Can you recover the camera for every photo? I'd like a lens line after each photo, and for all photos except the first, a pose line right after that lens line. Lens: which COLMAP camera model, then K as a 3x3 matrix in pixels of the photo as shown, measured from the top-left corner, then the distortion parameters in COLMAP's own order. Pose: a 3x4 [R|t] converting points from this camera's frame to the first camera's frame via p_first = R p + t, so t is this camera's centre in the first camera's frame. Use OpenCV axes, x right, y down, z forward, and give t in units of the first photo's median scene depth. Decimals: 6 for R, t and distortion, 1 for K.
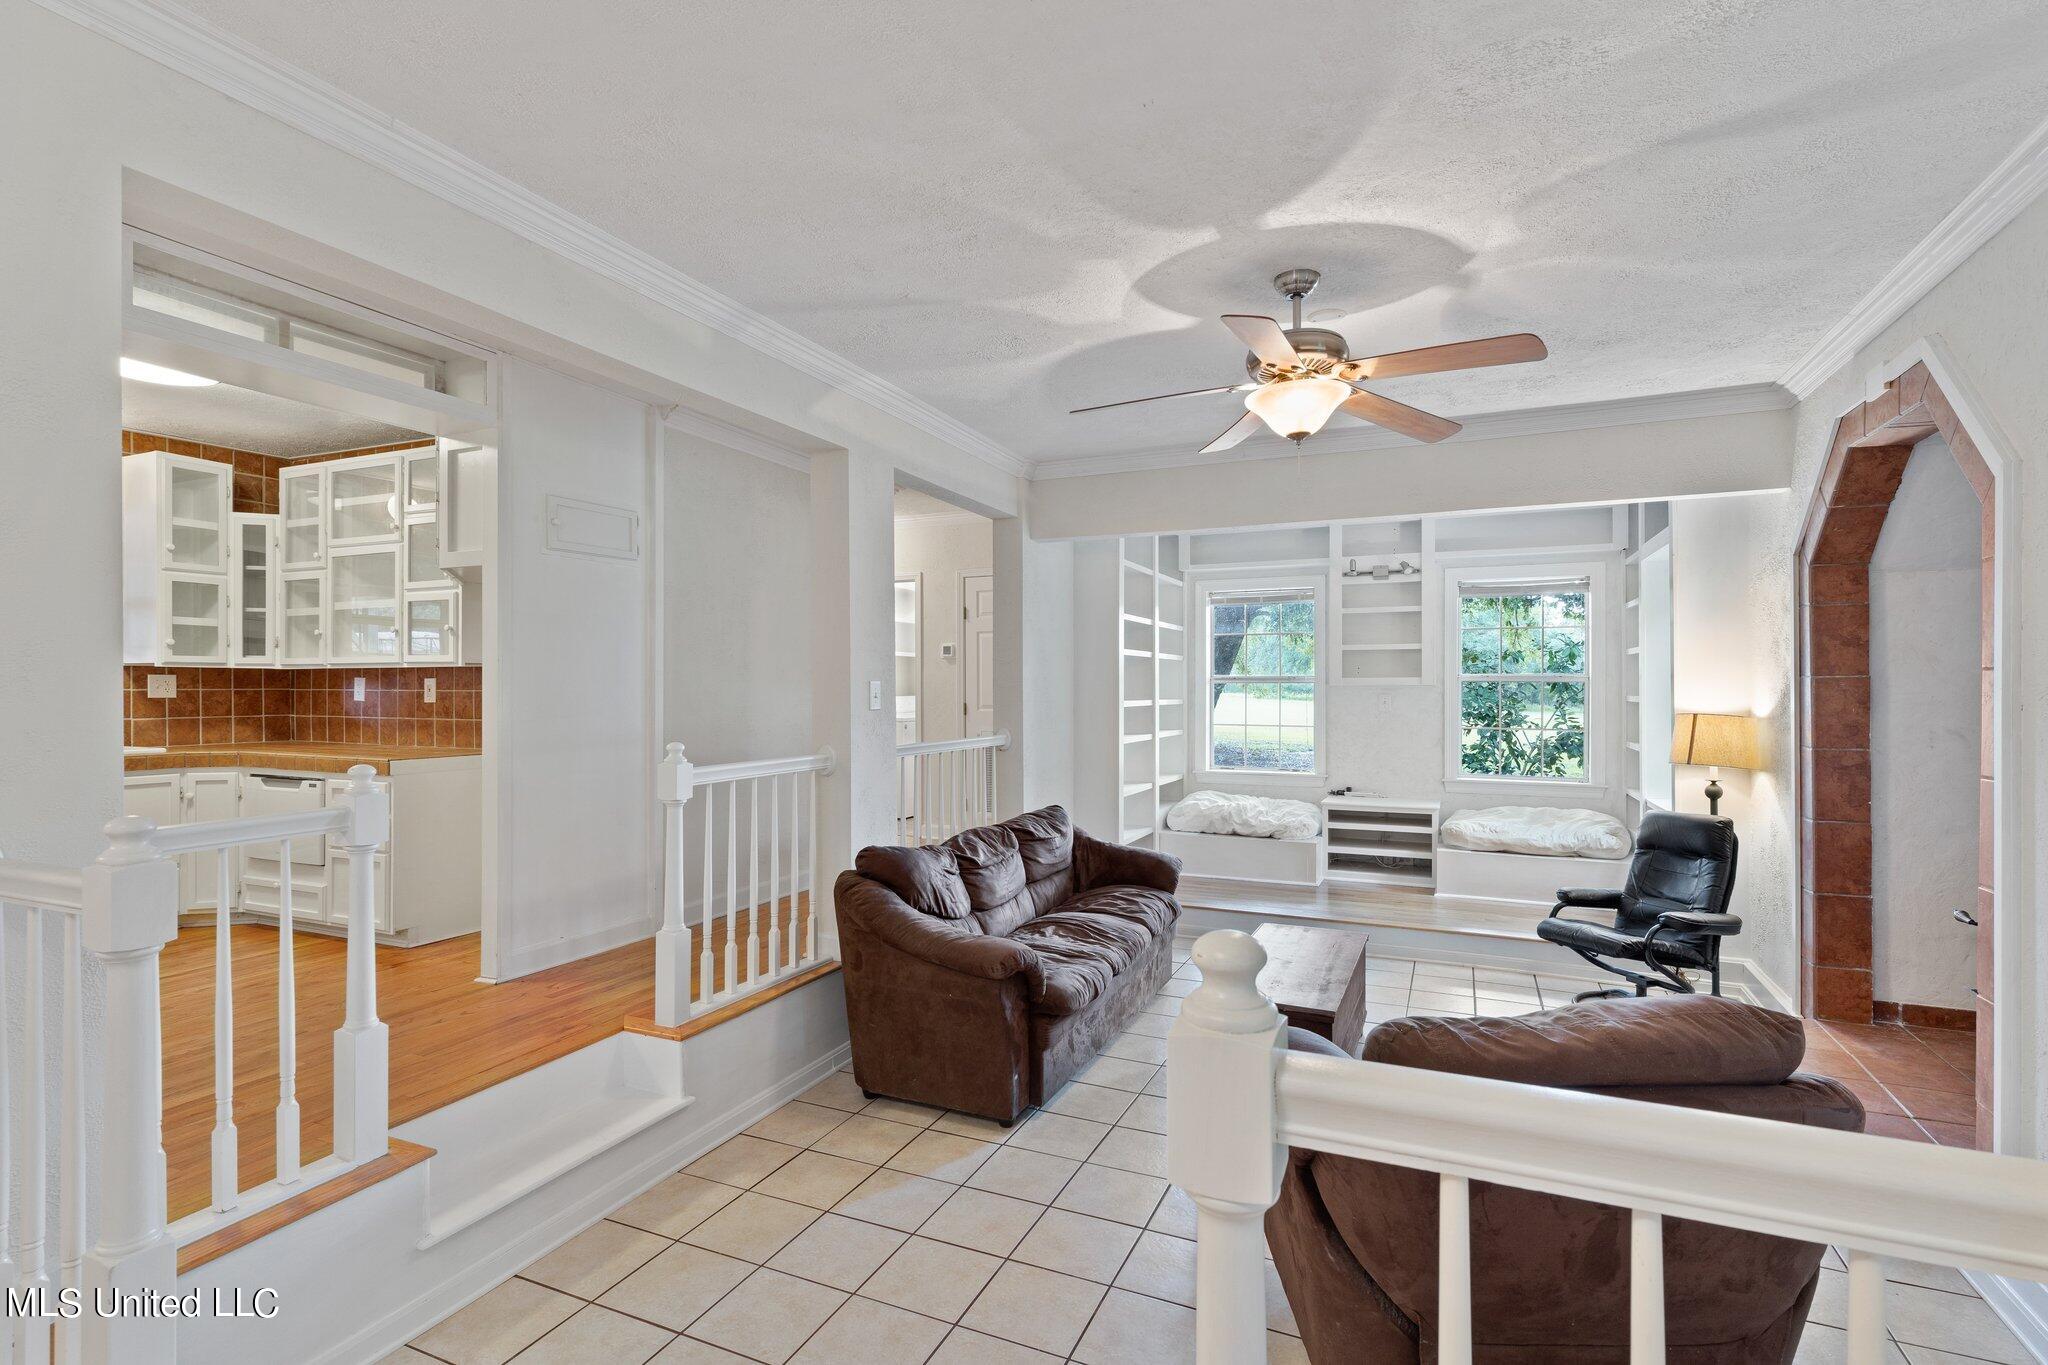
lens RADIAL K [[975.2, 0, 1023.0], [0, 975.2, 682.3], [0, 0, 1]] dist [0.001208, 0.000759]
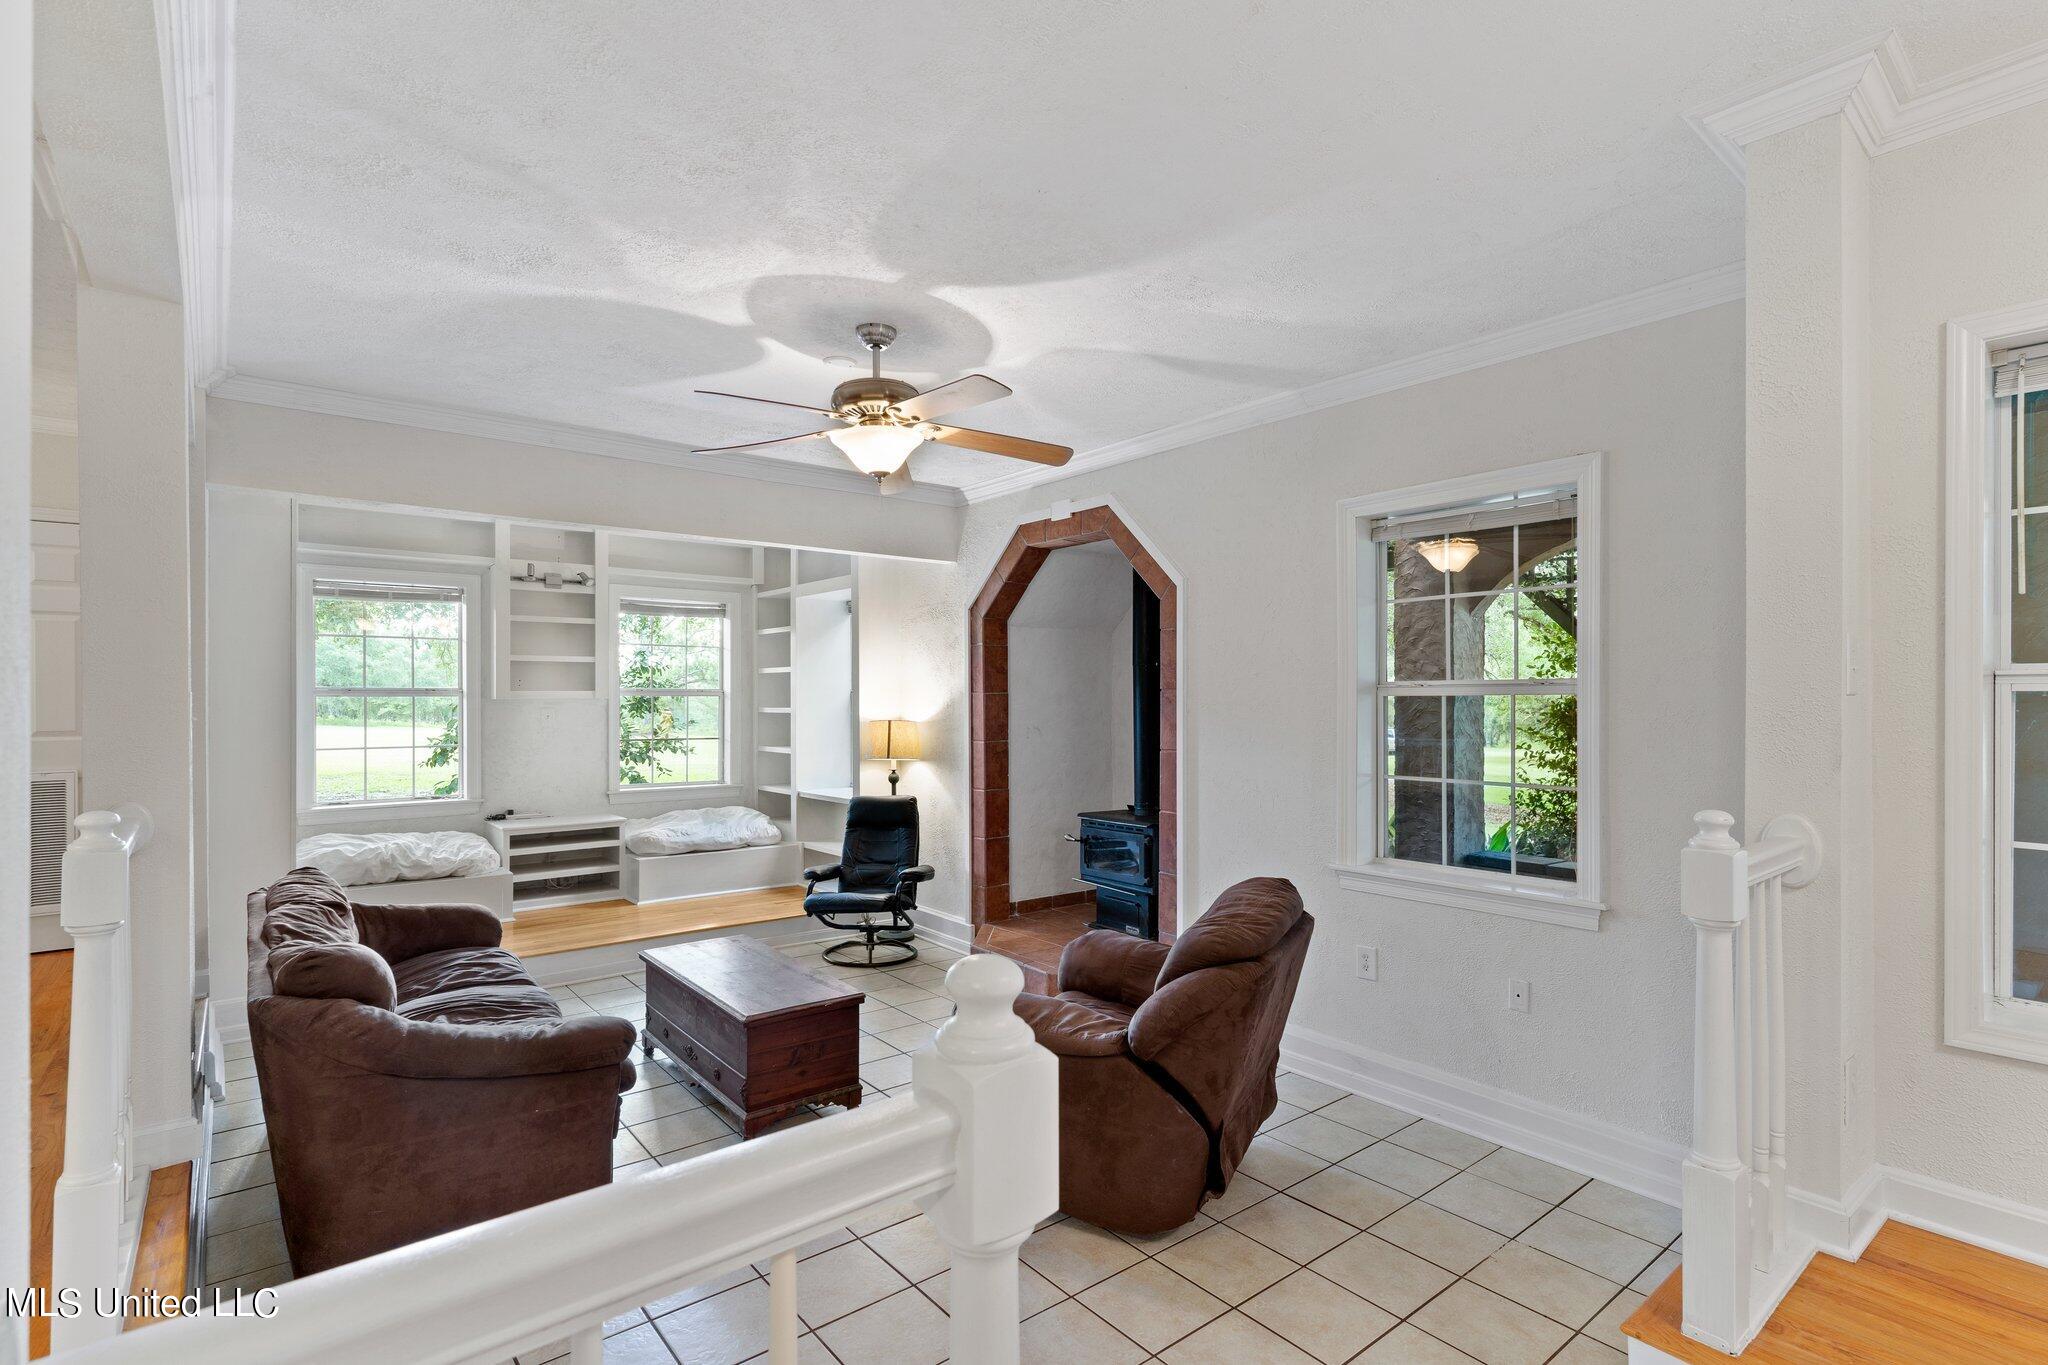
lens RADIAL K [[975.2, 0, 1030.8], [0, 975.2, 689.0], [0, 0, 1]] dist [0.001208, 0.000759]
pose [[0.449524, 0.008784, 0.893225, -0.379000], [-0.002419, 0.999960, -0.008617, 0.000577], [-0.893265, 0.001713, 0.449527, 0.211260]]
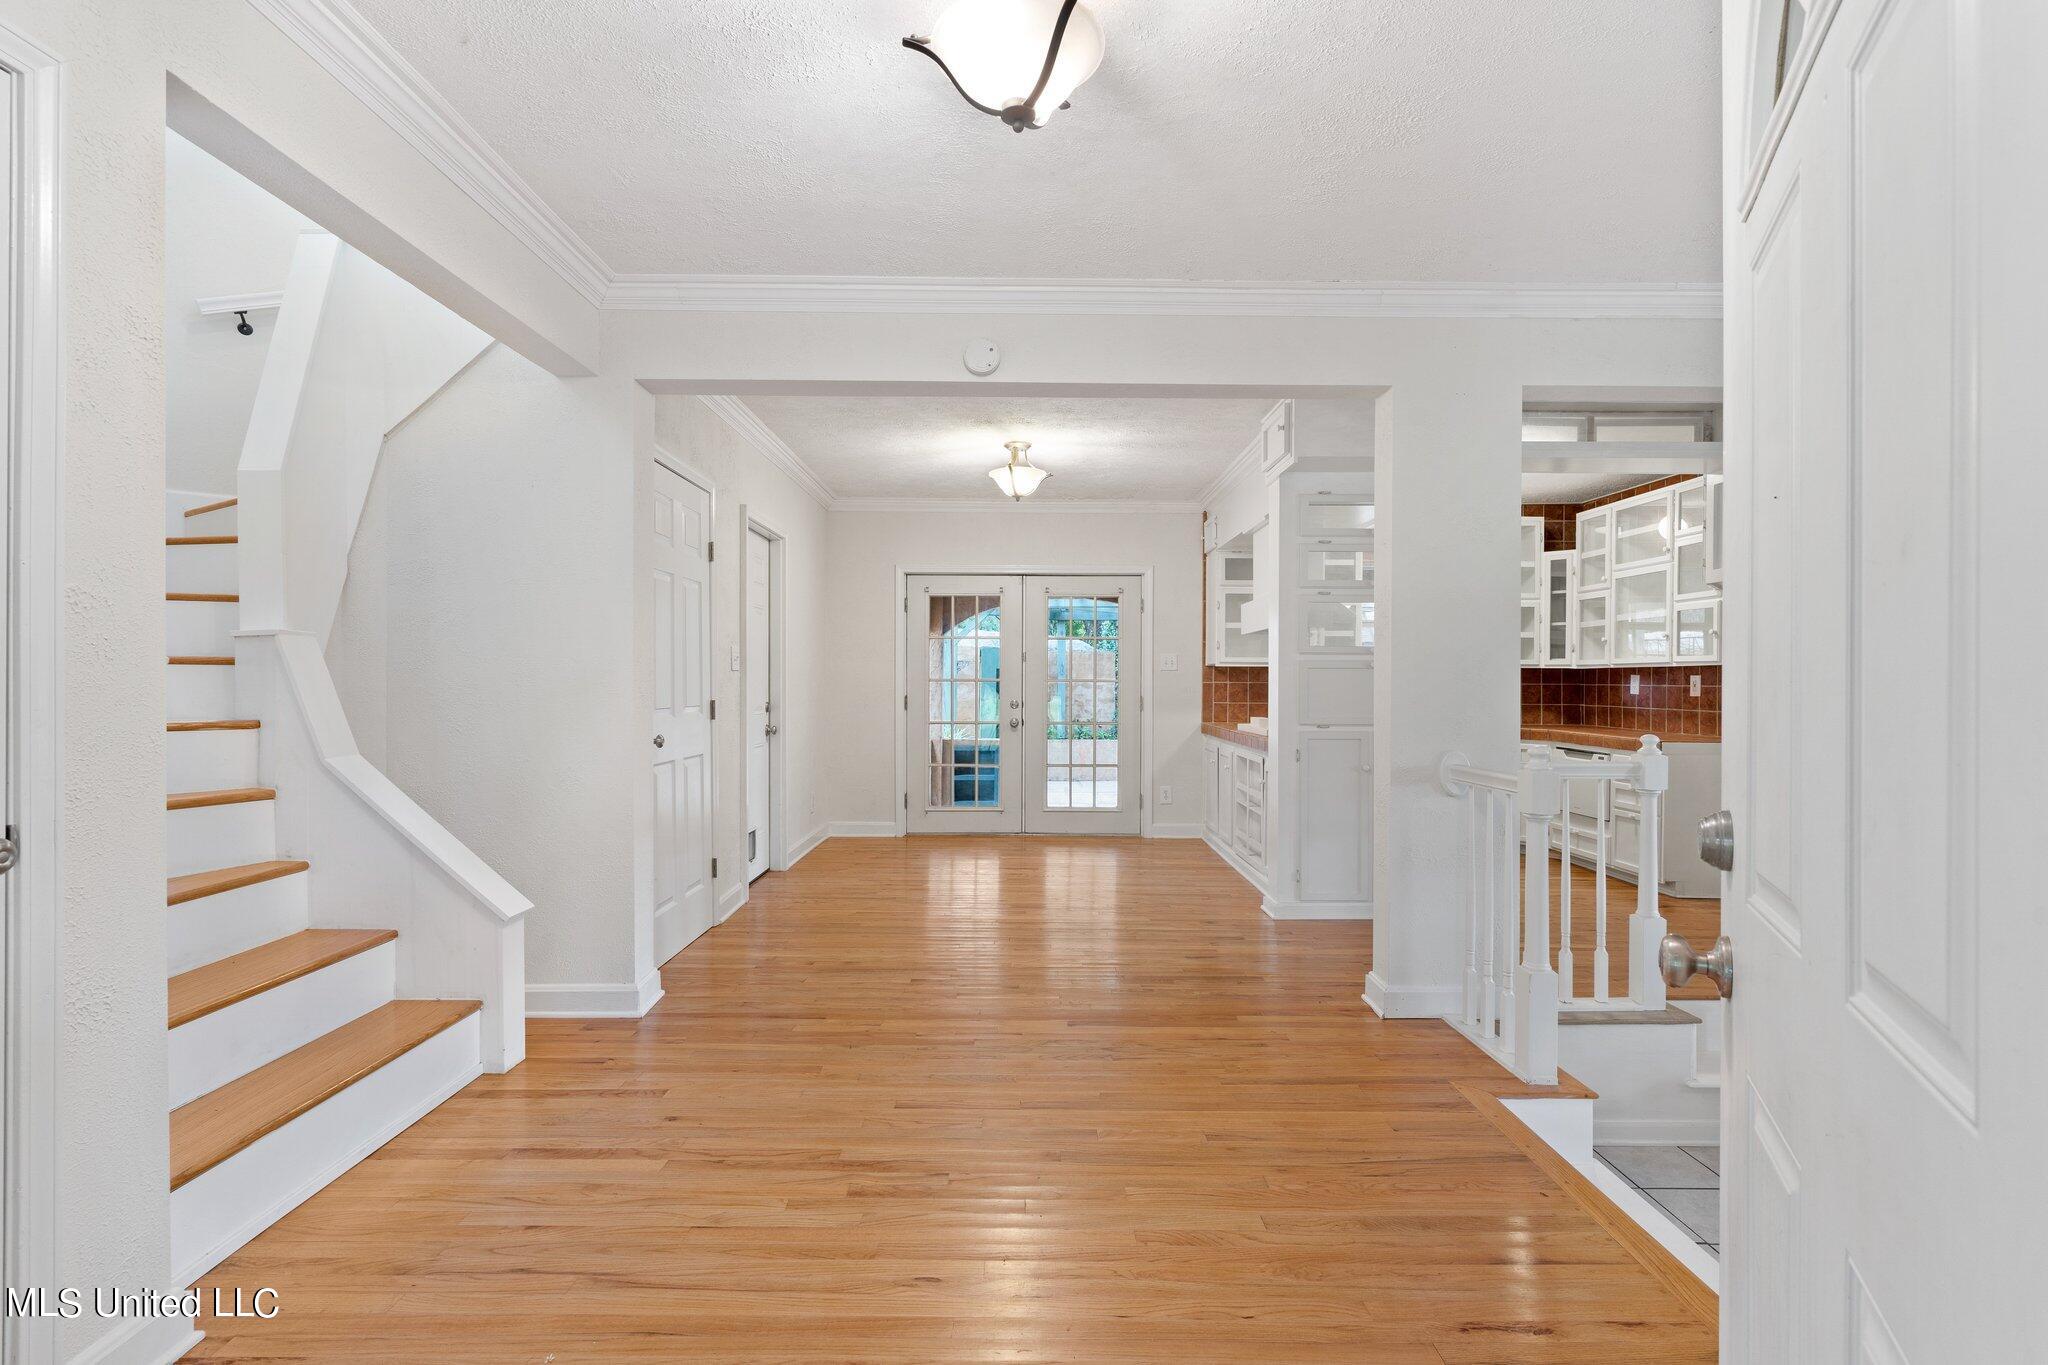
lens RADIAL K [[975.2, 0, 1022.3], [0, 975.2, 685.8], [0, 0, 1]] dist [0.001208, 0.000759]
pose [[0.411174, 0.008030, -0.911522, 0.120532], [-0.002598, 0.999967, 0.007637, 0.001460], [0.911553, -0.000772, 0.411181, -0.206622]]
